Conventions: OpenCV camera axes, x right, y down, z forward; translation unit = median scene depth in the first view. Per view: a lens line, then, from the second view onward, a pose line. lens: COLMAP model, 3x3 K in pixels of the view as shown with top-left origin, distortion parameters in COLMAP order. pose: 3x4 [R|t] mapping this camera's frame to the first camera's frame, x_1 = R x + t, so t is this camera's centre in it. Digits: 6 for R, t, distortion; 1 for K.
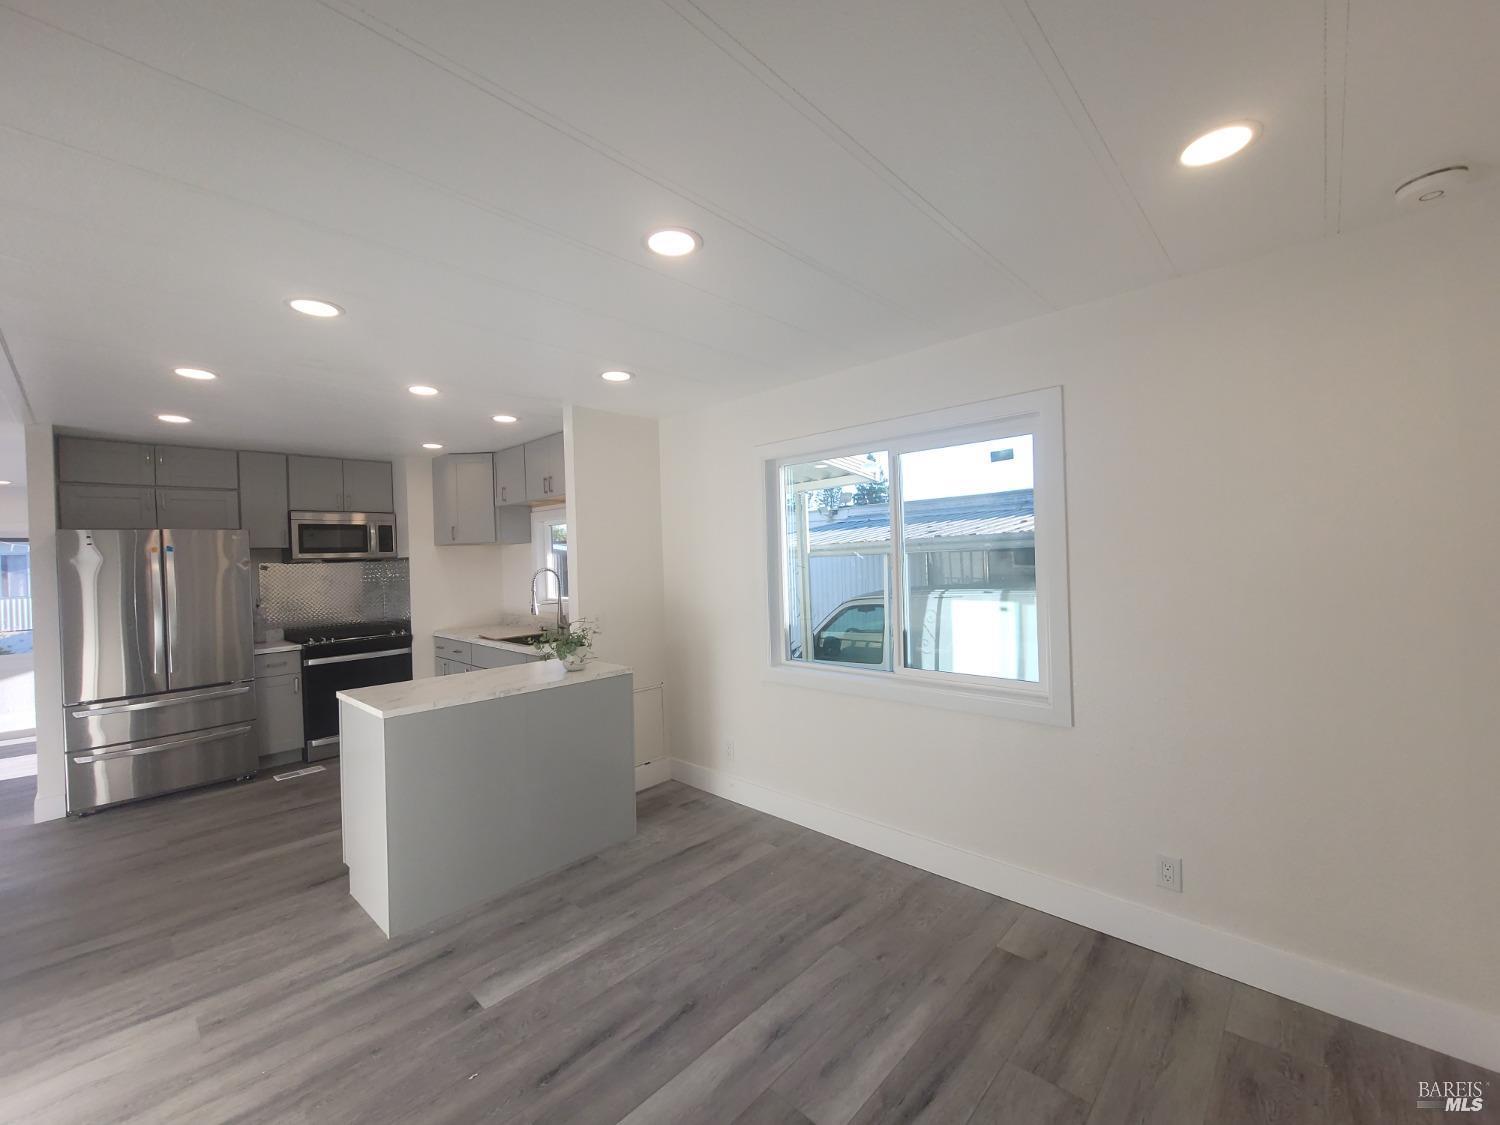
lens RADIAL K [[630.0, 0, 754.1], [0, 630.0, 556.9], [0, 0, 1]] dist [0.001274, 0.000758]
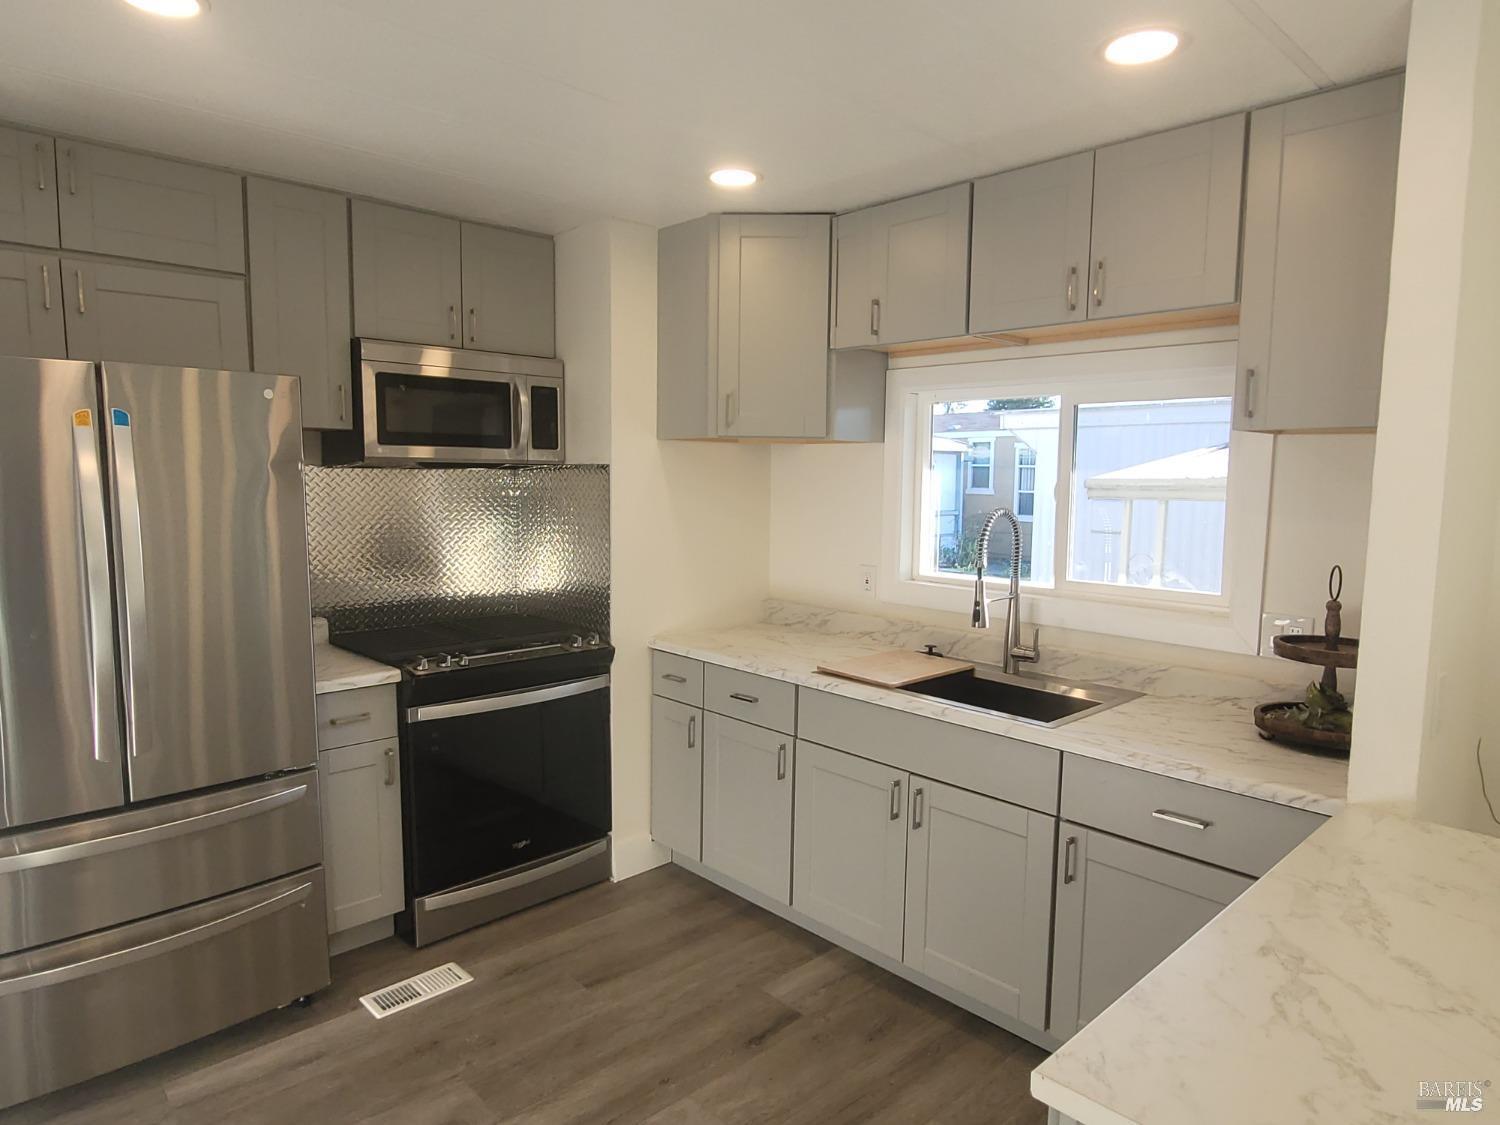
lens RADIAL K [[930.5, 0, 750.0], [0, 930.5, 562.5], [0, 0, 1]] dist [-0.007084, -0.001246]
pose [[0.998135, 0.048036, -0.037668, -0.474116], [-0.044155, 0.994222, 0.097836, 0.001049], [0.042150, -0.095991, 0.994489, 0.419841]]
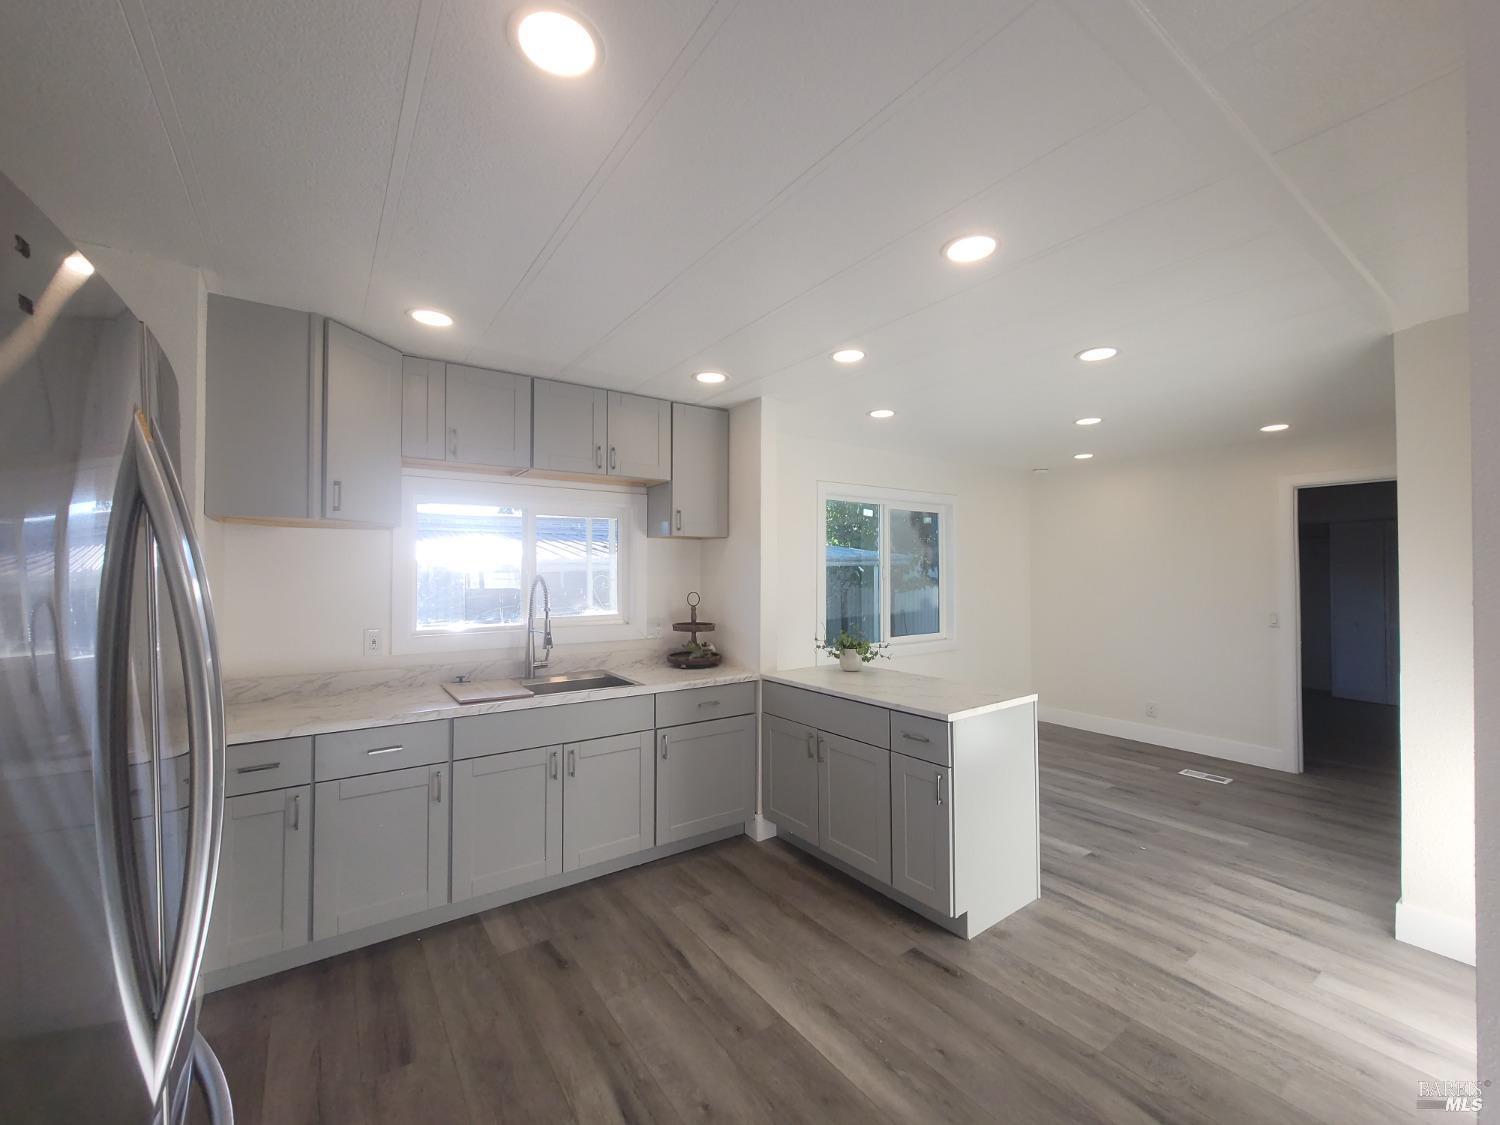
lens RADIAL K [[630.0, 0, 754.1], [0, 630.0, 556.9], [0, 0, 1]] dist [0.001274, 0.000758]
pose [[0.170103, 0.047932, 0.984260, -0.936092], [-0.005838, 0.998848, -0.047633, 0.027614], [-0.985409, 0.002357, 0.170187, 0.678975]]
